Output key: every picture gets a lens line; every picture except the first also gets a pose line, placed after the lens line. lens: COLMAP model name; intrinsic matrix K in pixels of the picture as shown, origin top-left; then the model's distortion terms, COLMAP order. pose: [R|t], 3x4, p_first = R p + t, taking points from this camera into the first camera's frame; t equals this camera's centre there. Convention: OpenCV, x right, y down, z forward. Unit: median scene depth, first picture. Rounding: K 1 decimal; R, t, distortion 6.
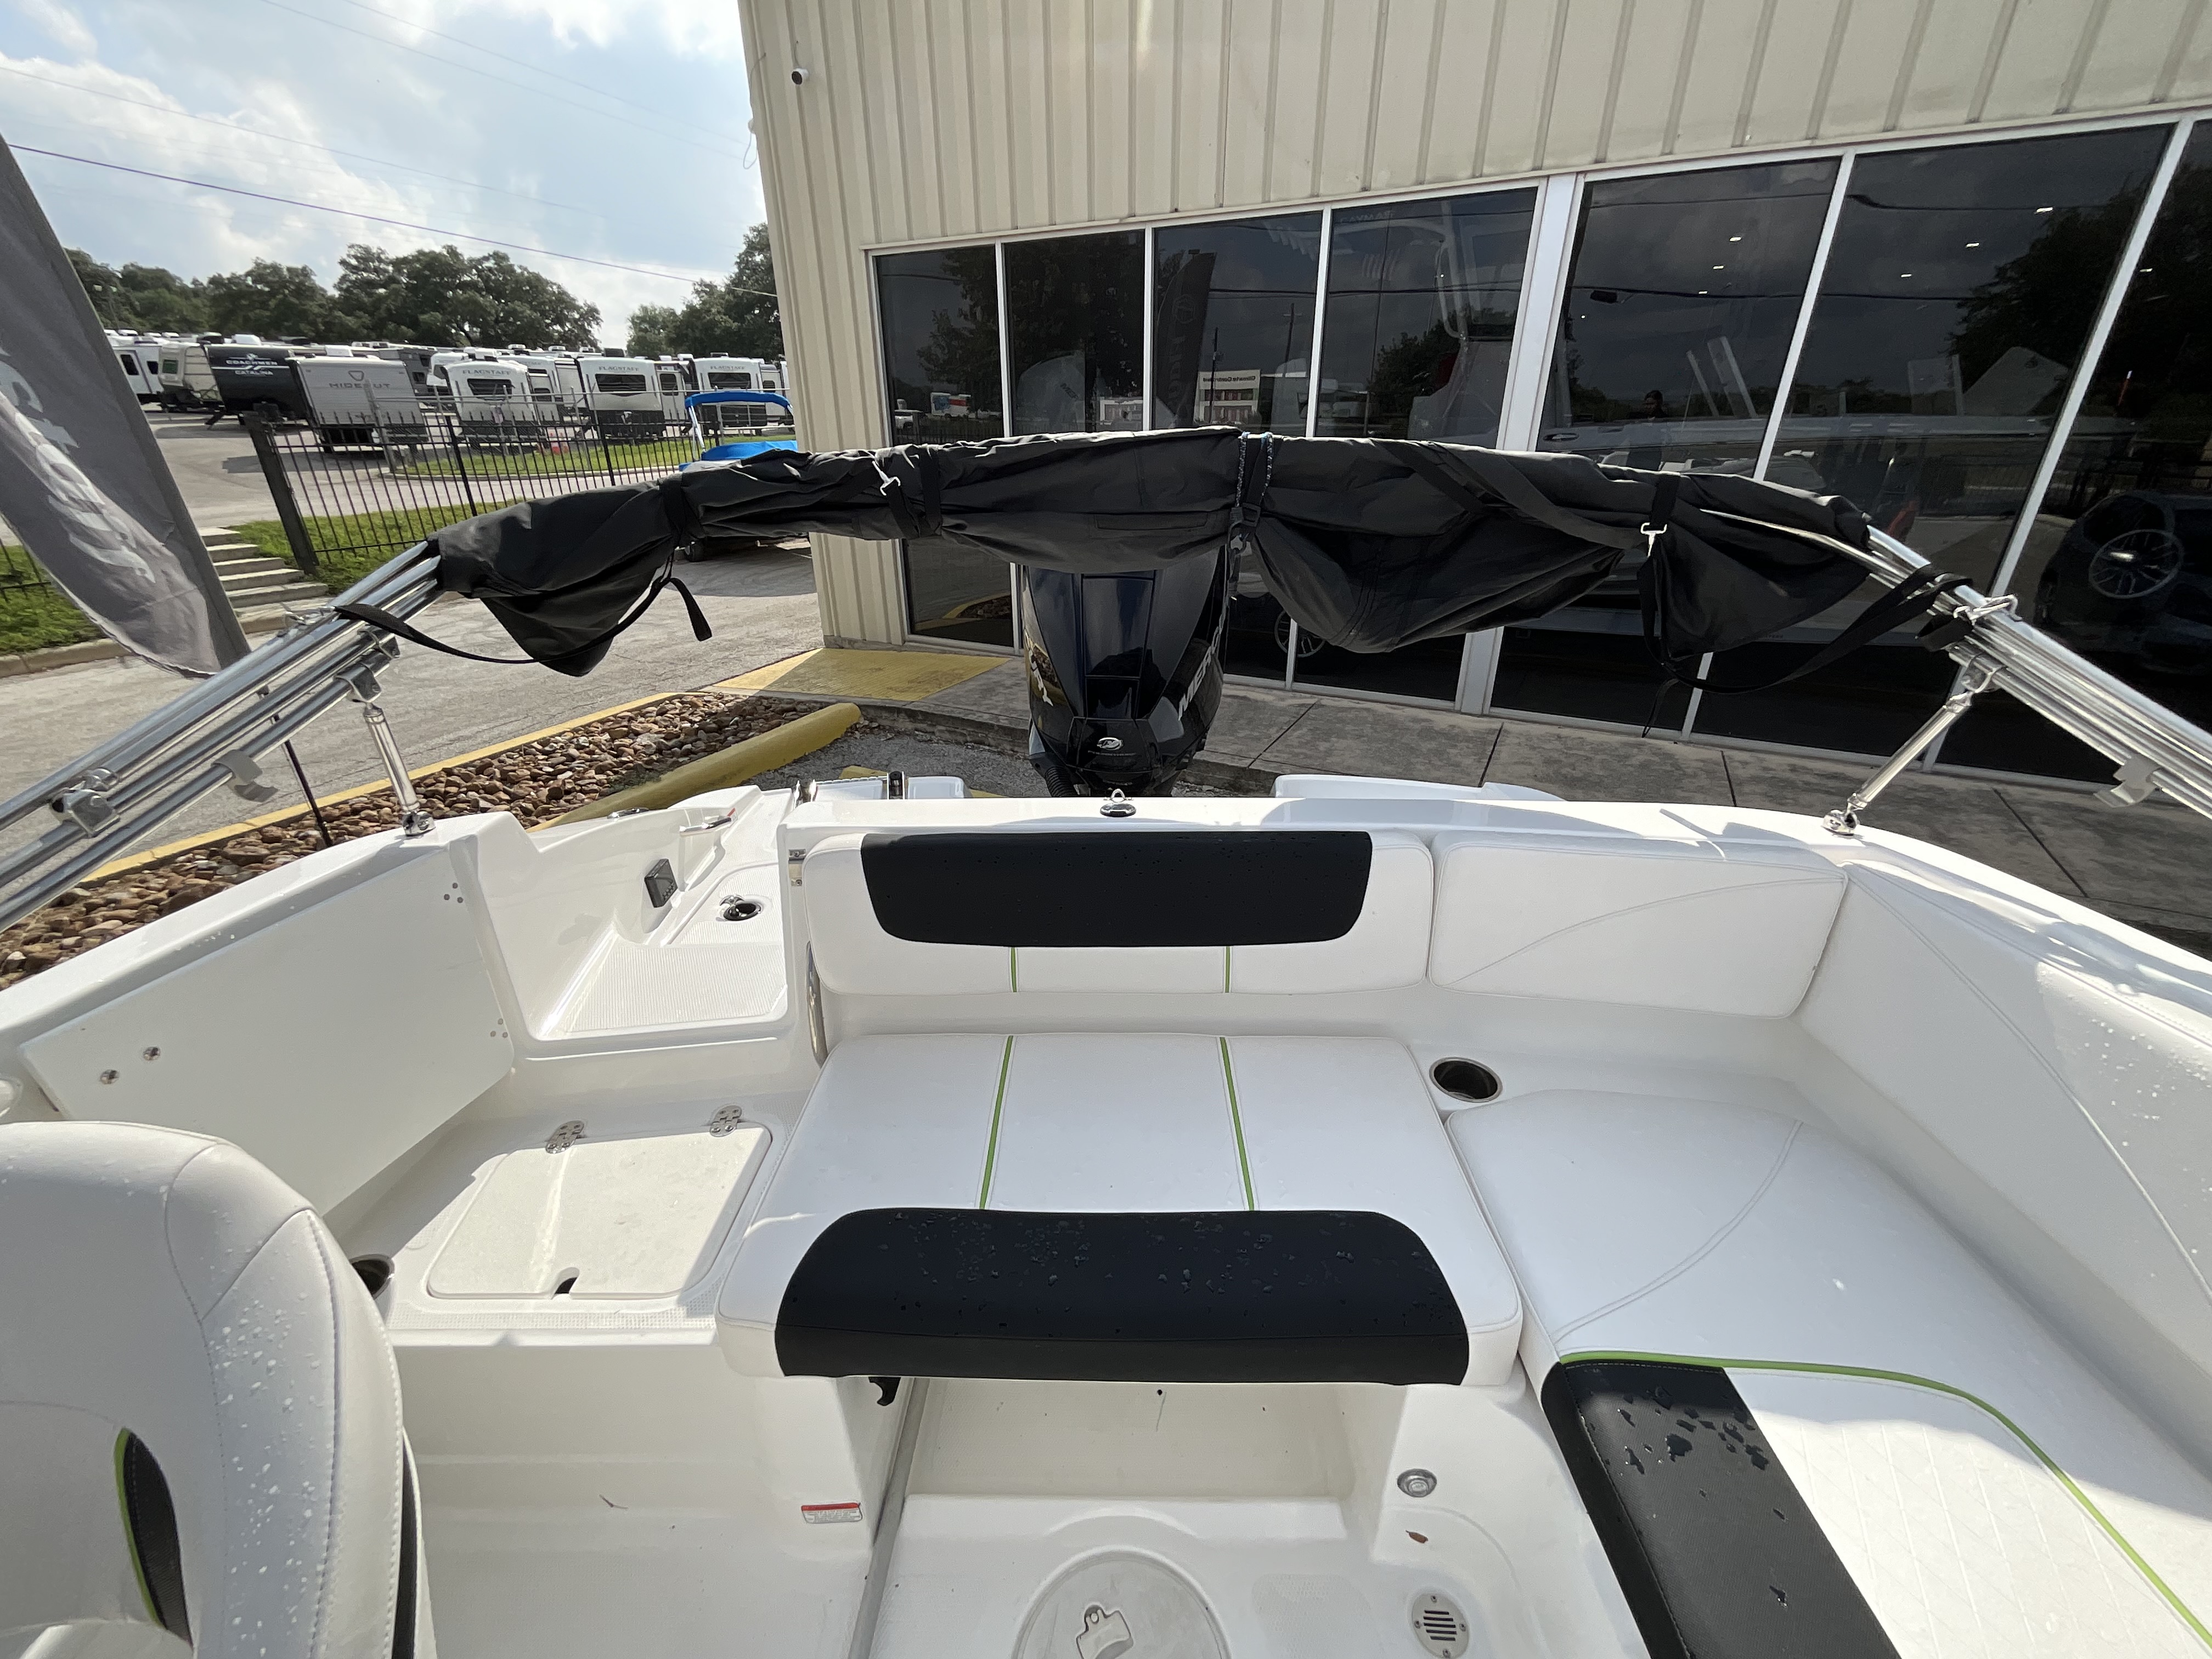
lens RADIAL K [[895.6, 0, 1106.0], [0, 895.6, 829.5], [0, 0, 1]] dist [0.003071, -0.000922]
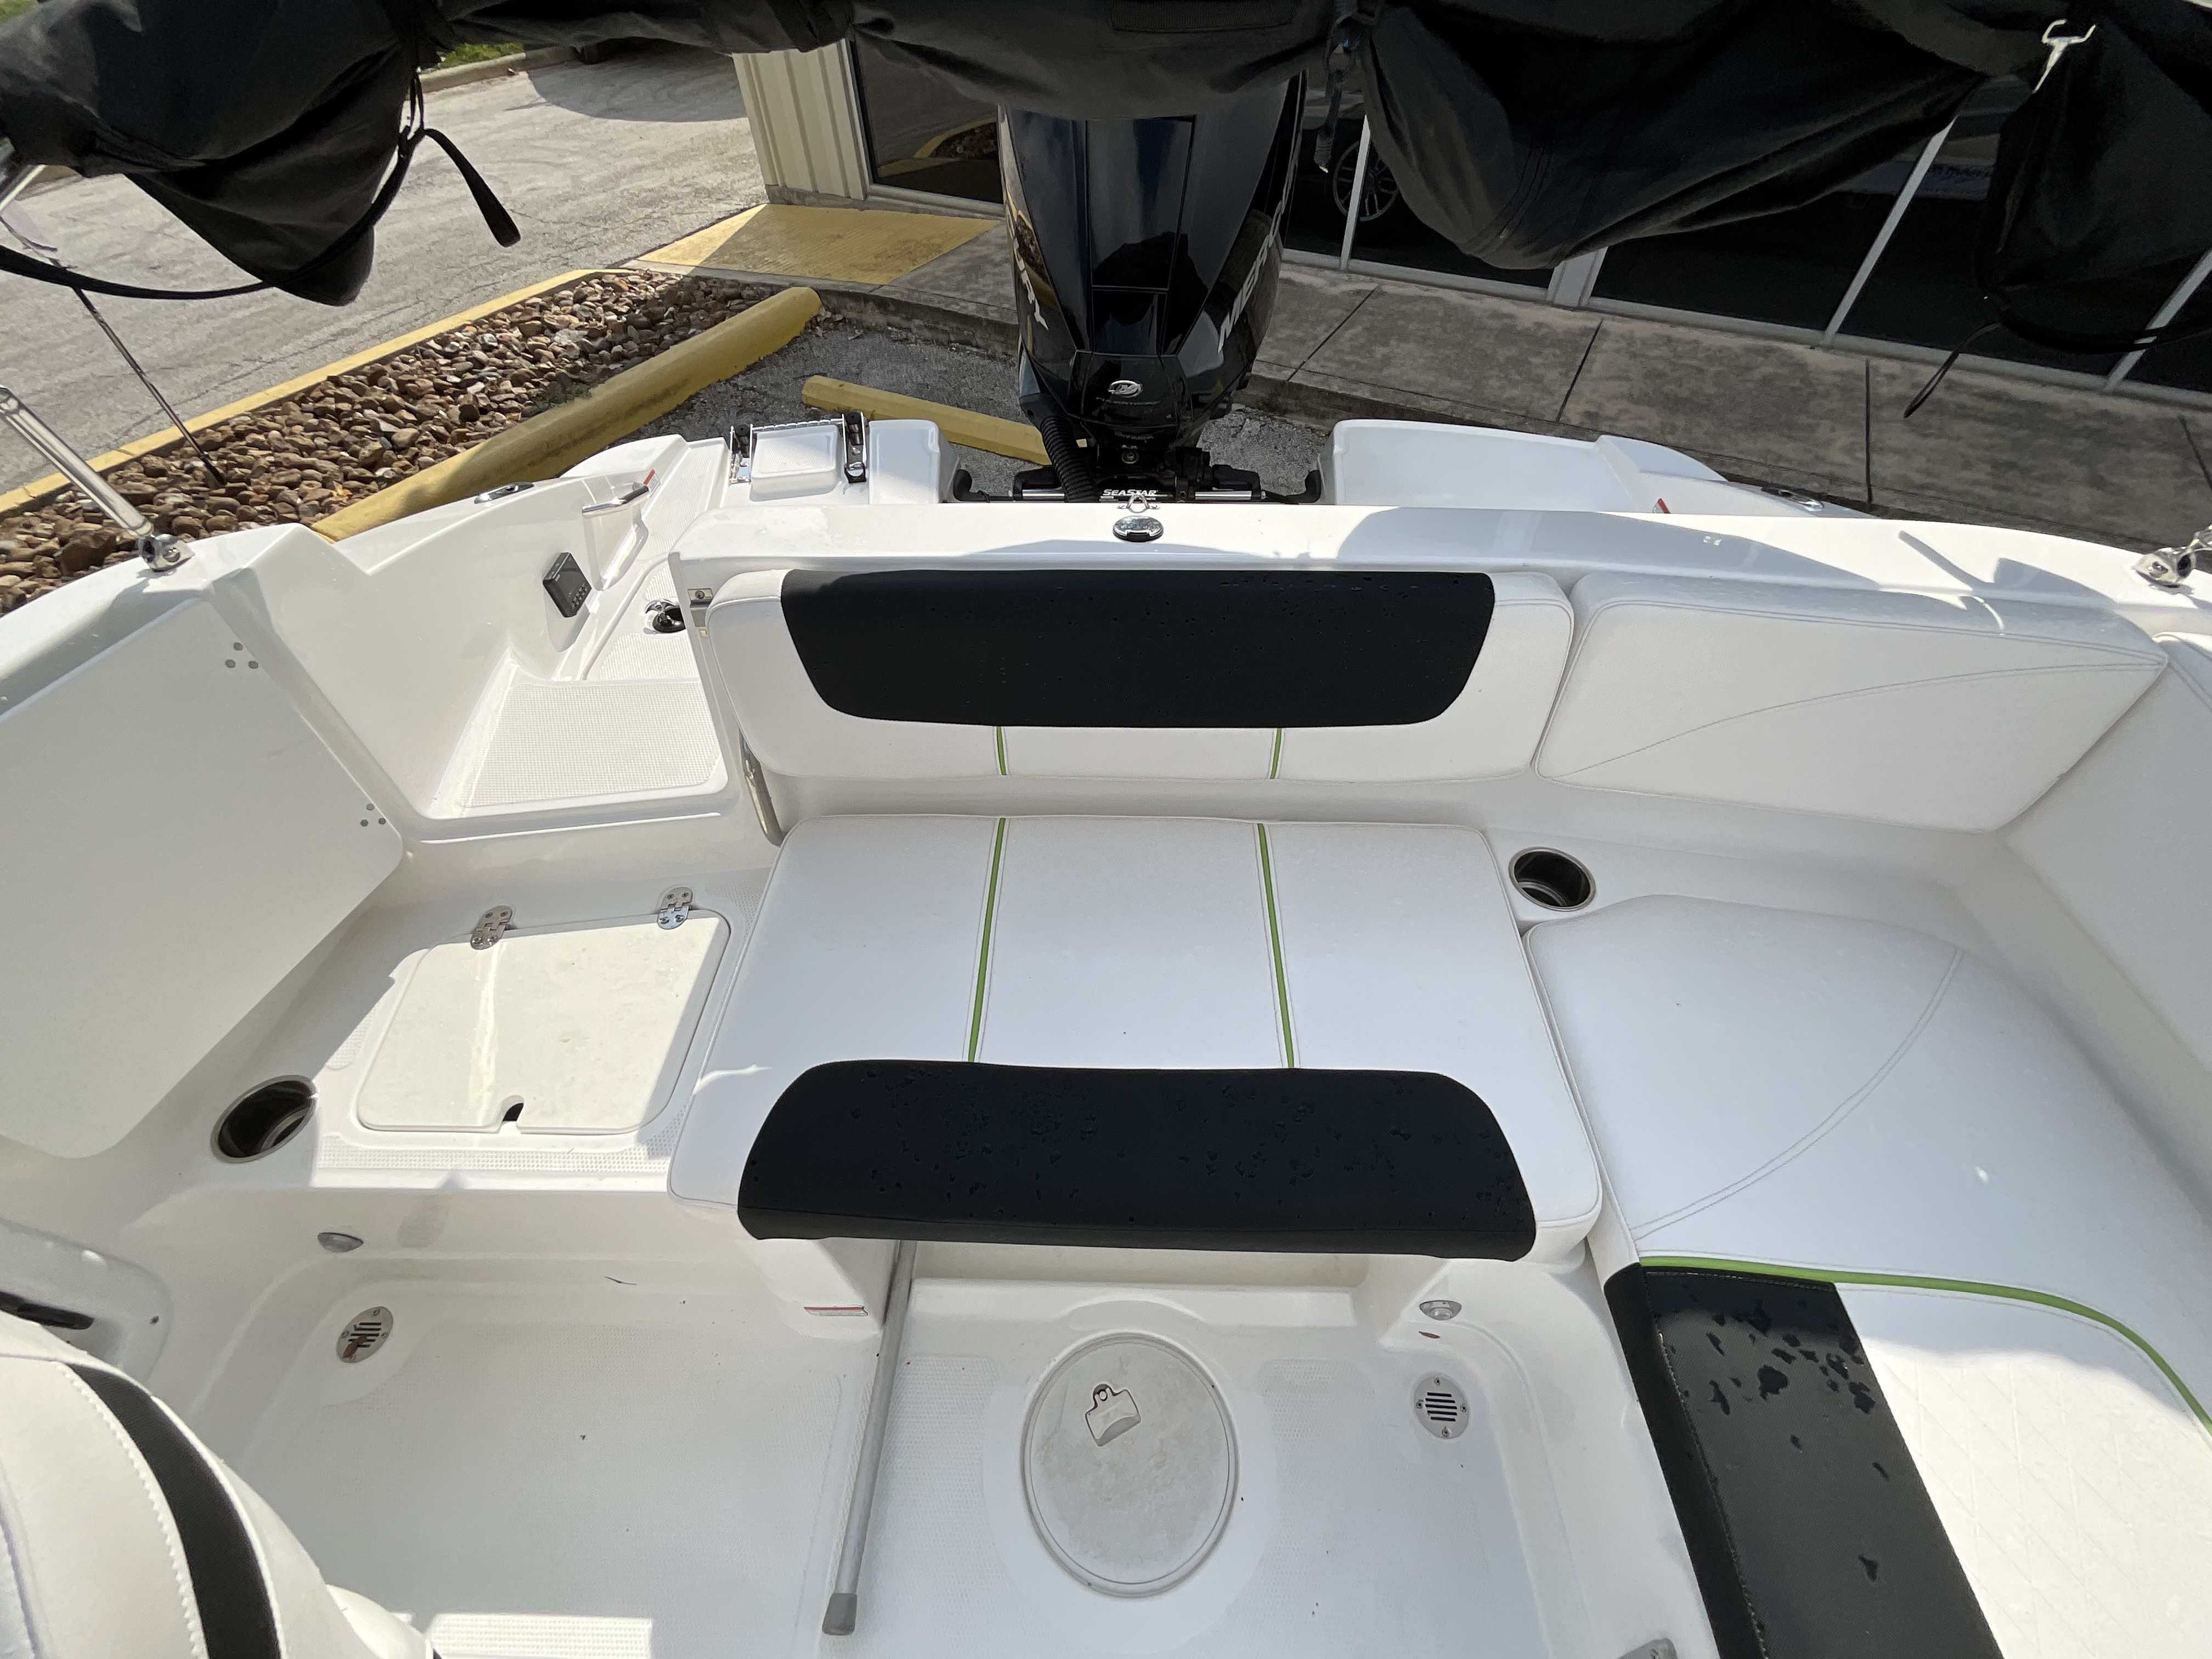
lens RADIAL K [[895.6, 0, 1106.0], [0, 895.6, 829.5], [0, 0, 1]] dist [0.003071, -0.000922]
pose [[0.999946, 0.007608, -0.007025, -0.005448], [-0.004124, 0.914850, 0.403773, -0.091439], [0.009499, -0.403723, 0.914832, 0.242840]]
